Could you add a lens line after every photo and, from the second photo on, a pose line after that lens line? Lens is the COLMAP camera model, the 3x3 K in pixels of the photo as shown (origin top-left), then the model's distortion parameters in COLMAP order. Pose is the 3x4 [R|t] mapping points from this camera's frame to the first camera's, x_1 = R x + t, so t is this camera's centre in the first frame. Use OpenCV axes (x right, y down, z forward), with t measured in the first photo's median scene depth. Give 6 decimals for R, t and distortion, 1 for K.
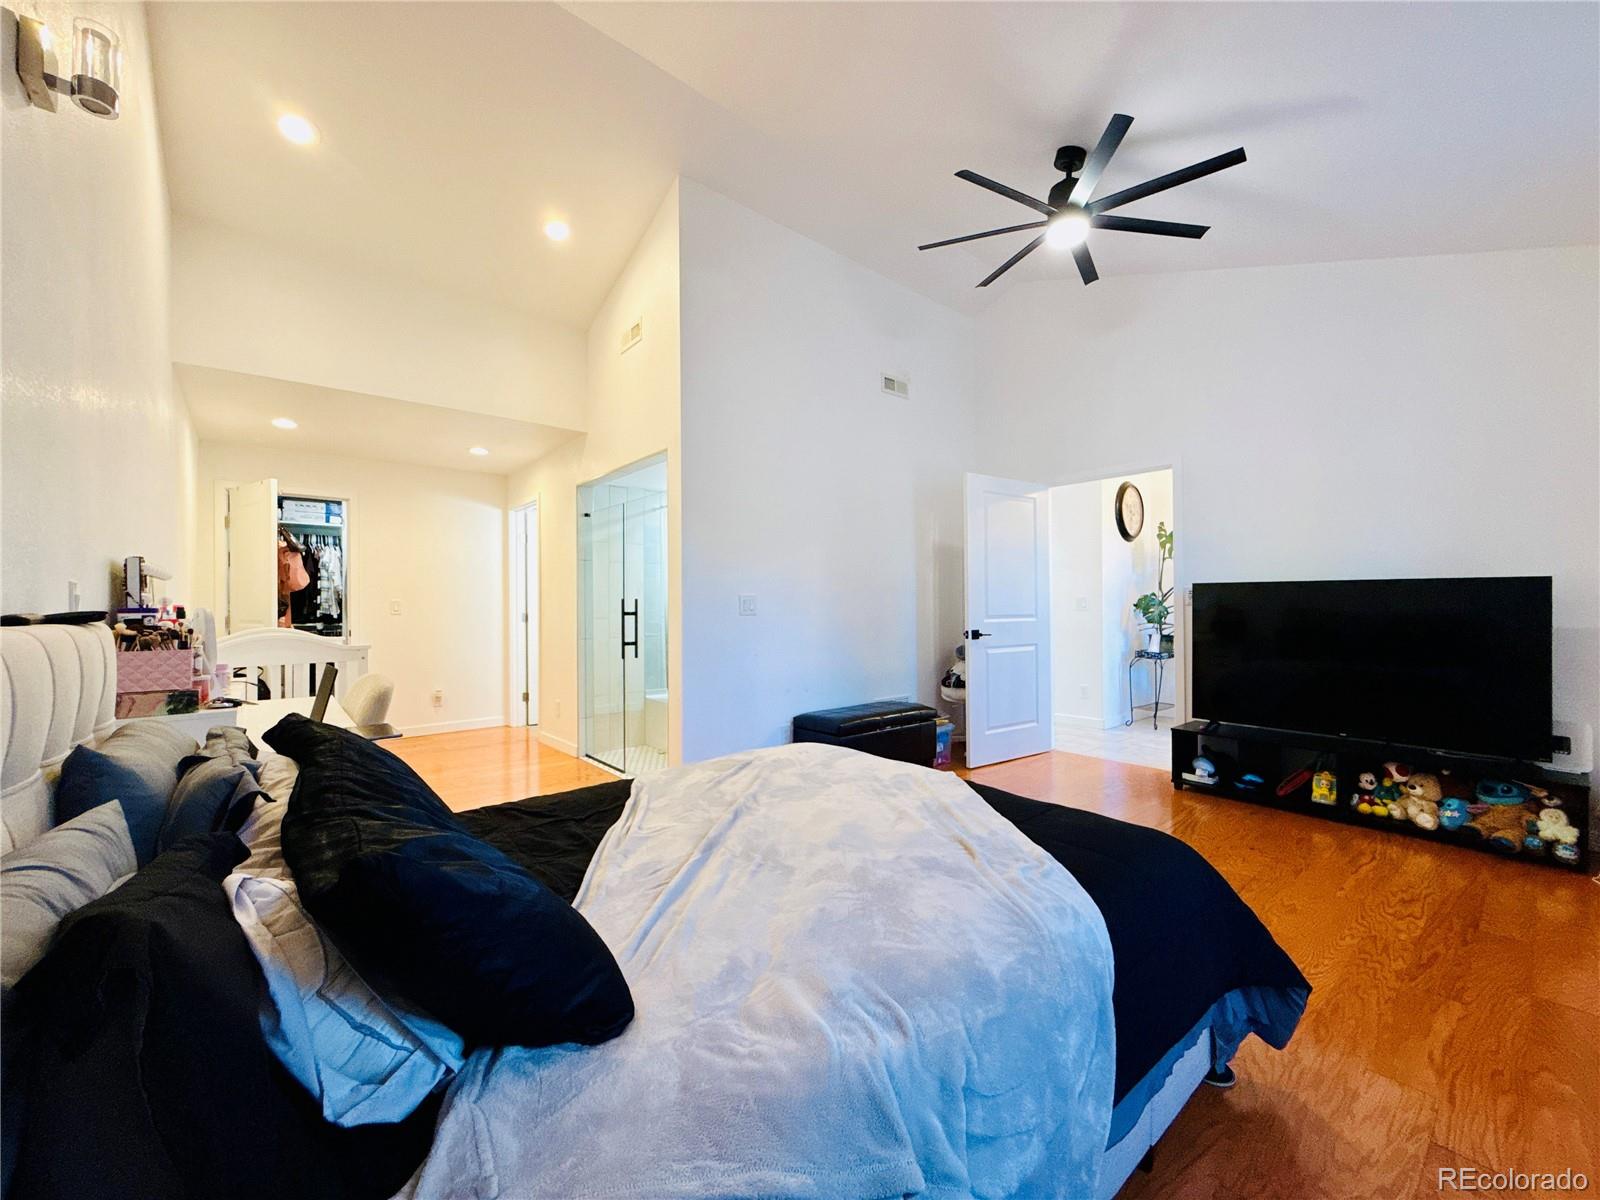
lens RADIAL K [[643.4, 0, 801.6], [0, 643.4, 600.2], [0, 0, 1]] dist [0.003197, -0.000050]
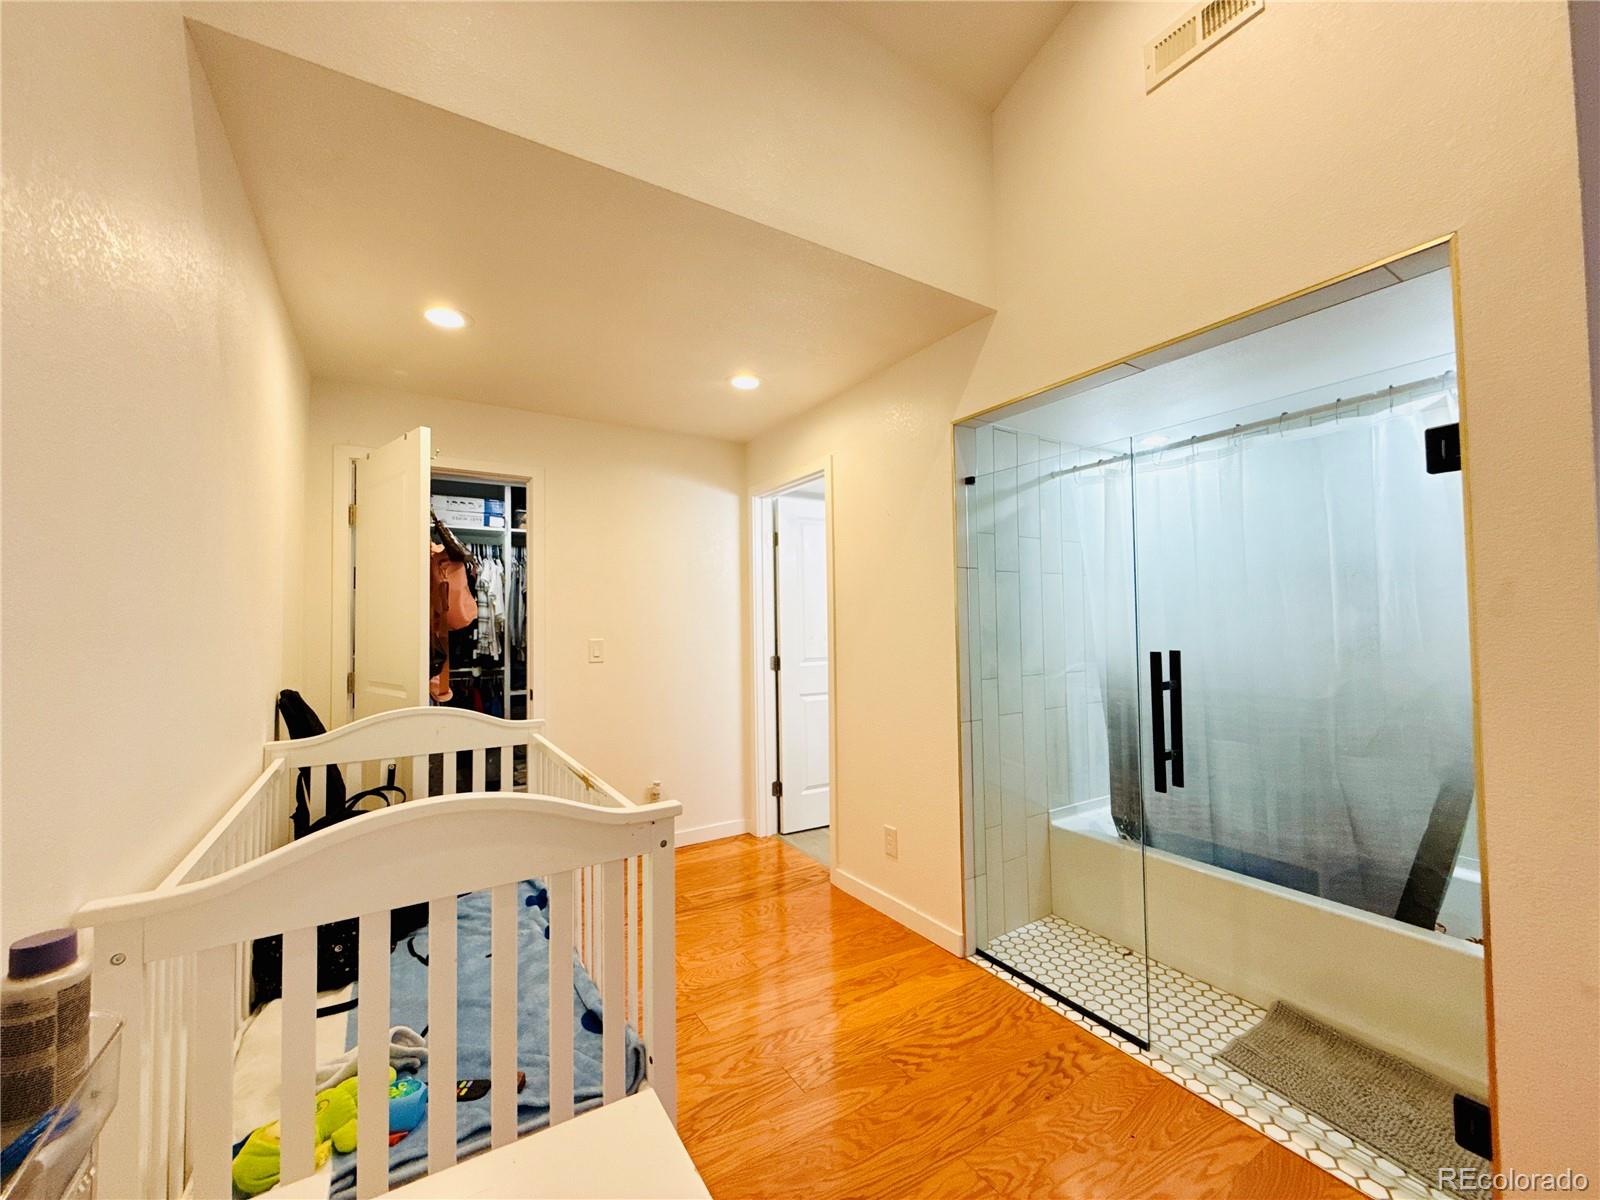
lens RADIAL K [[643.4, 0, 799.2], [0, 643.4, 600.5], [0, 0, 1]] dist [0.003197, -0.000050]
pose [[0.989610, -0.010927, -0.143361, -0.313992], [0.007495, 0.999673, -0.024457, -0.019218], [0.143581, 0.023129, 0.989368, 0.372710]]
